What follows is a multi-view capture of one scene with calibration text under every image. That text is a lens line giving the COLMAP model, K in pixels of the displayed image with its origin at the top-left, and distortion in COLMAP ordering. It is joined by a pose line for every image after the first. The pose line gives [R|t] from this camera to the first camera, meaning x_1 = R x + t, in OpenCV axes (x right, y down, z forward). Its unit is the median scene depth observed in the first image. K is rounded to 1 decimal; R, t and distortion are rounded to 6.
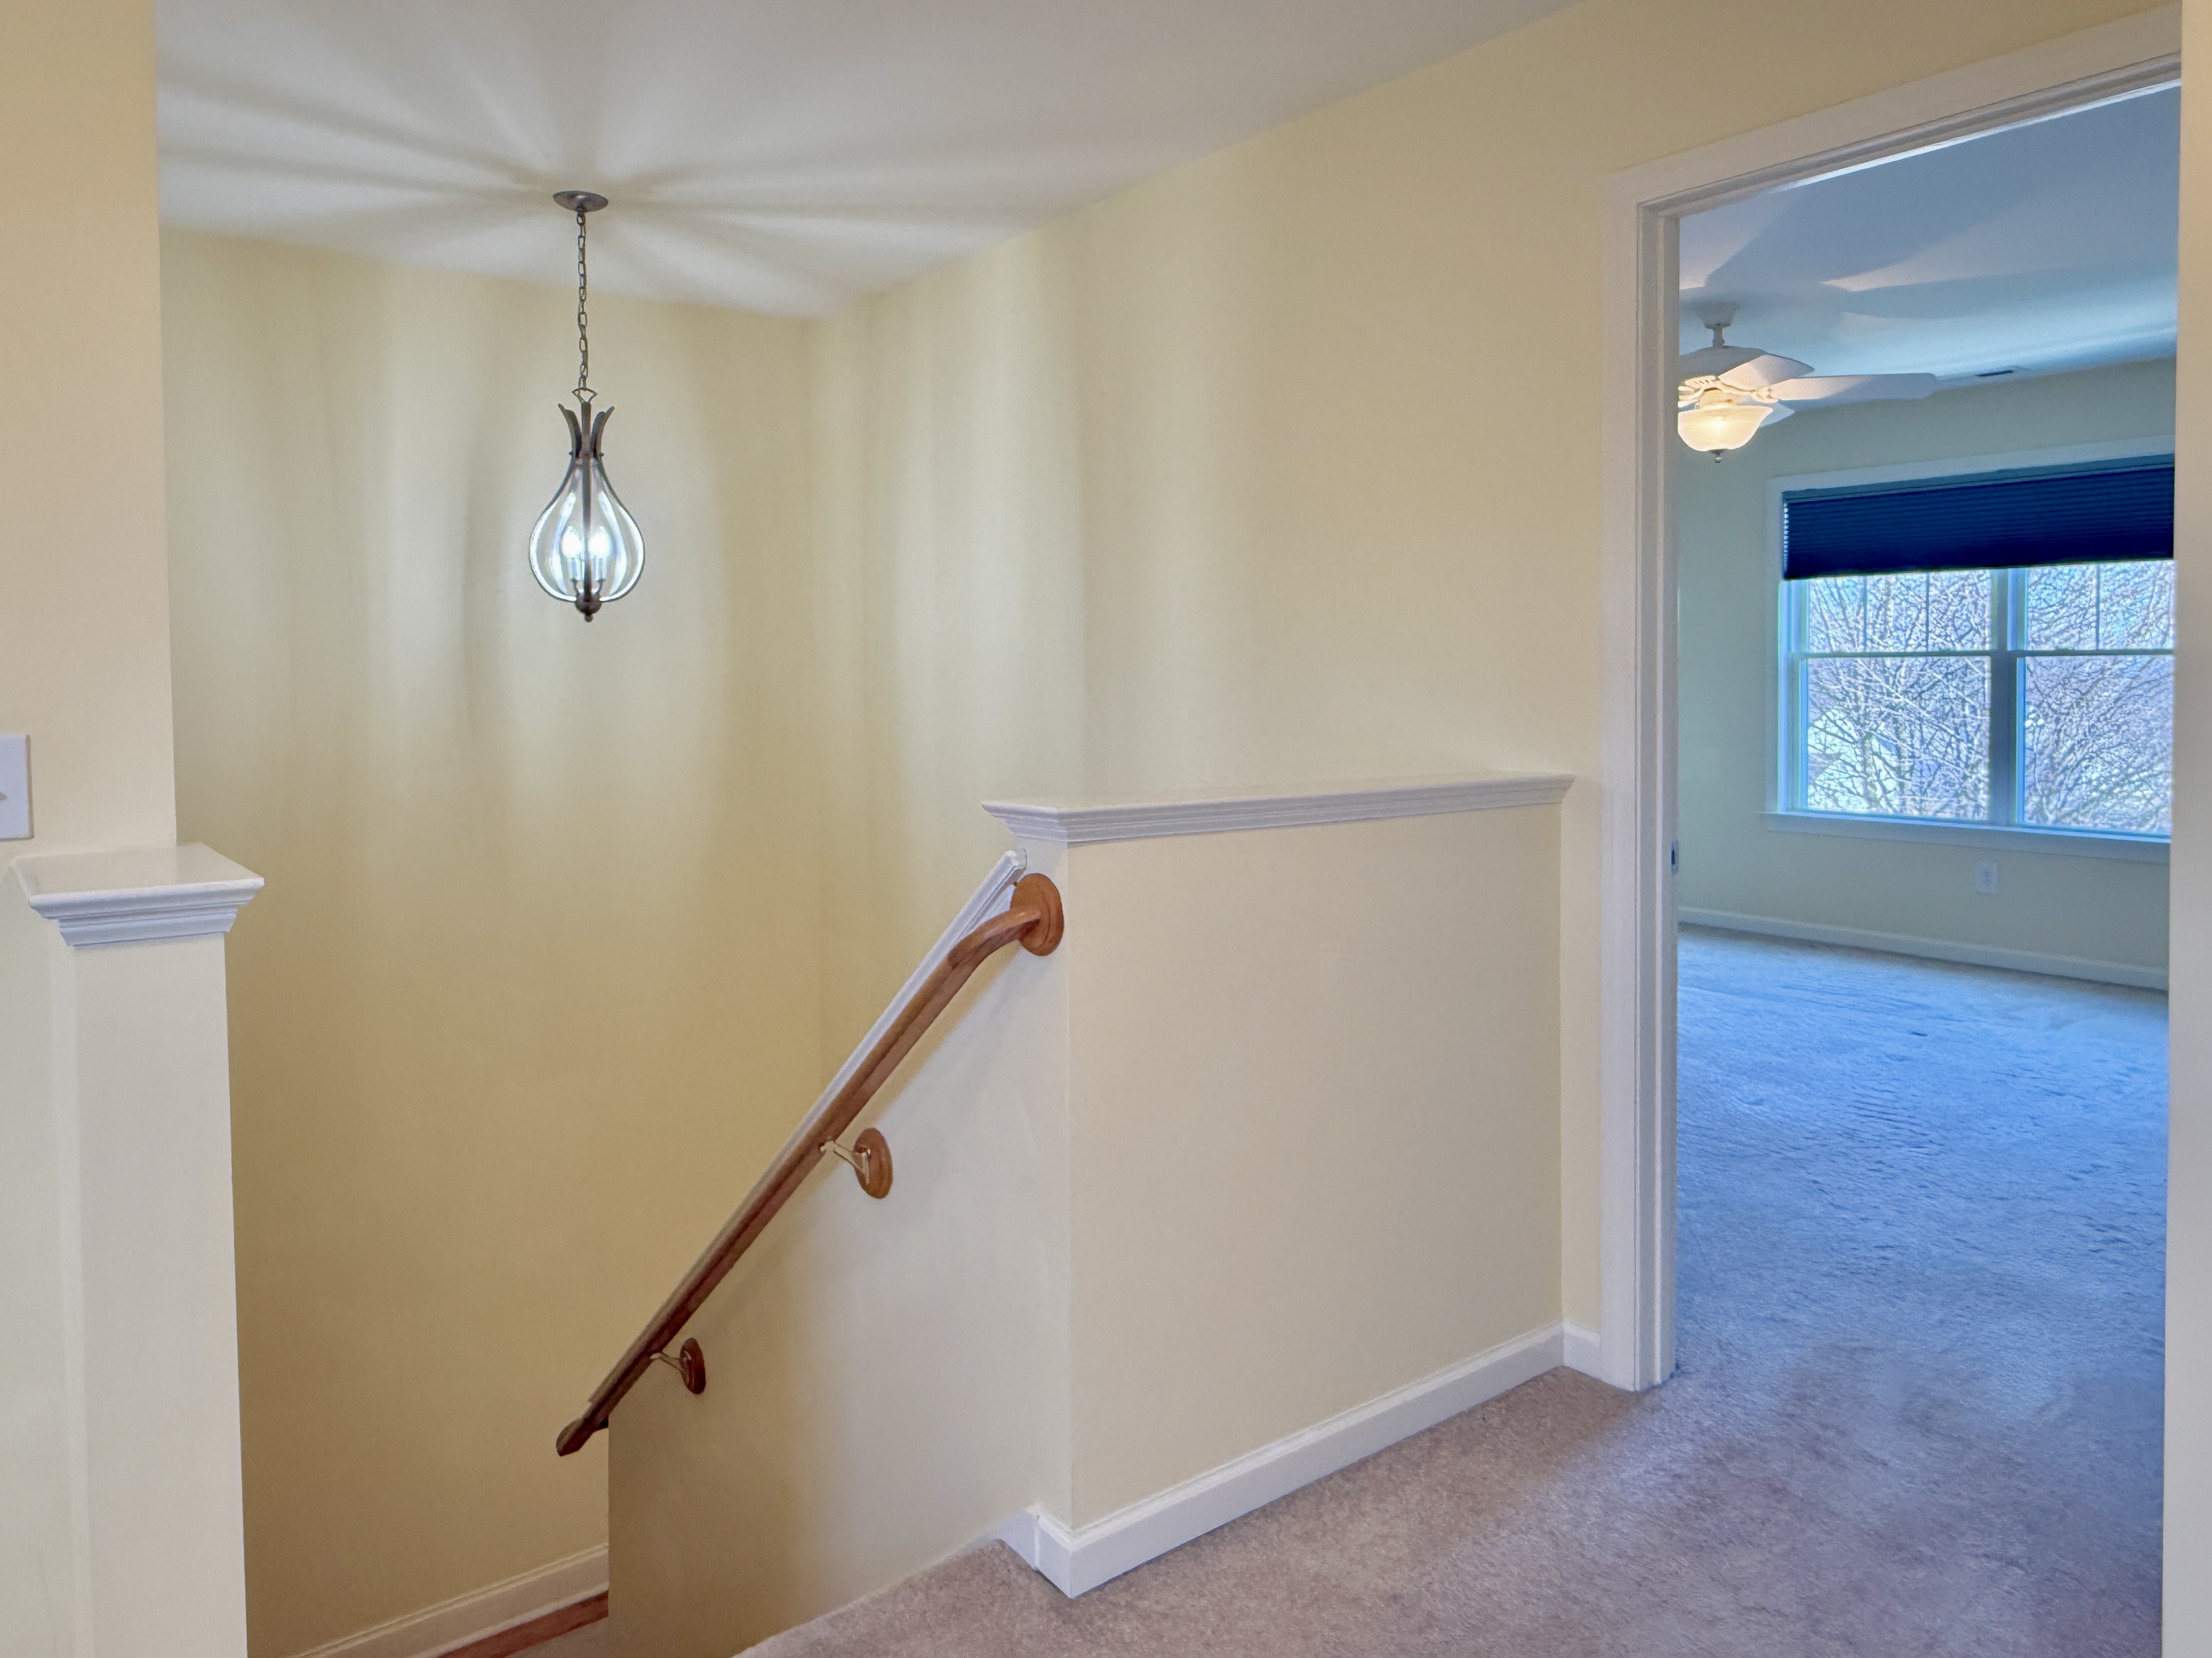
lens RADIAL K [[1532.7, 0, 1075.7], [0, 1532.7, 727.8], [0, 0, 1]] dist [-0.000203, 0.000997]
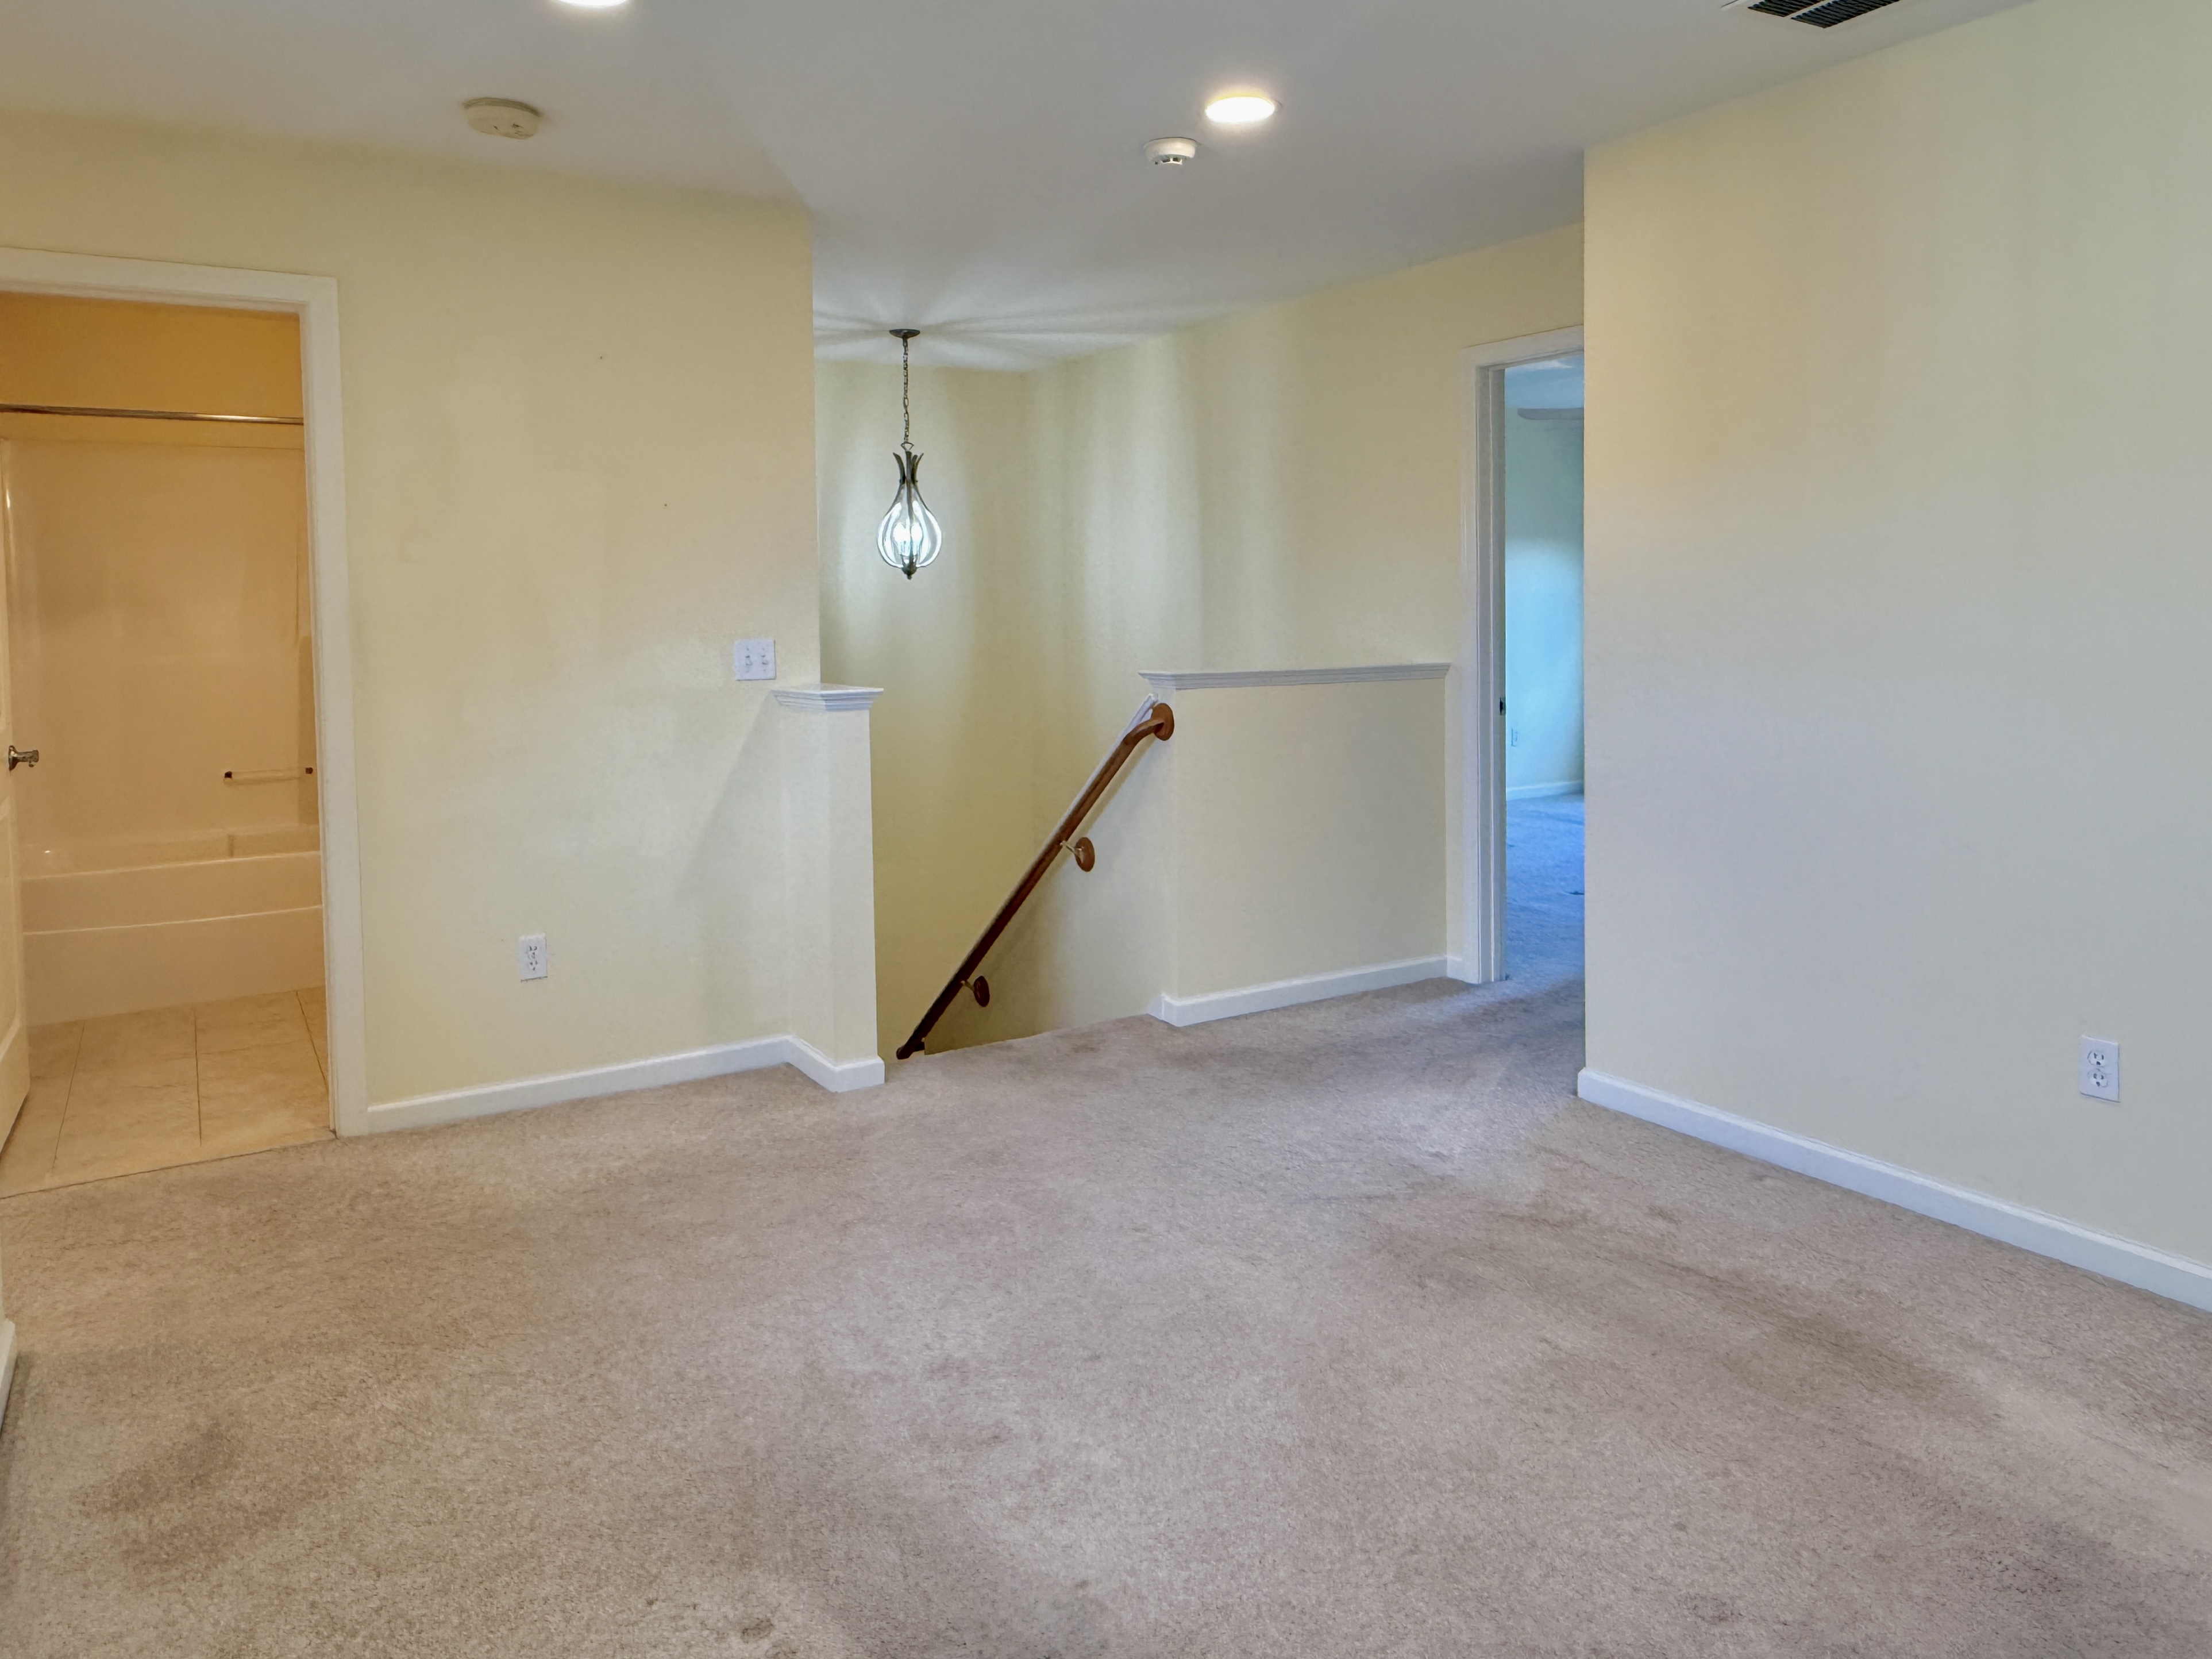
lens RADIAL K [[1533.1, 0, 1075.7], [0, 1533.1, 728.2], [0, 0, 1]] dist [-0.000203, 0.000997]
pose [[0.994350, 0.002460, -0.106125, 0.063465], [0.002984, 0.998689, 0.051108, 0.013007], [0.106112, -0.051136, 0.993038, -0.906013]]
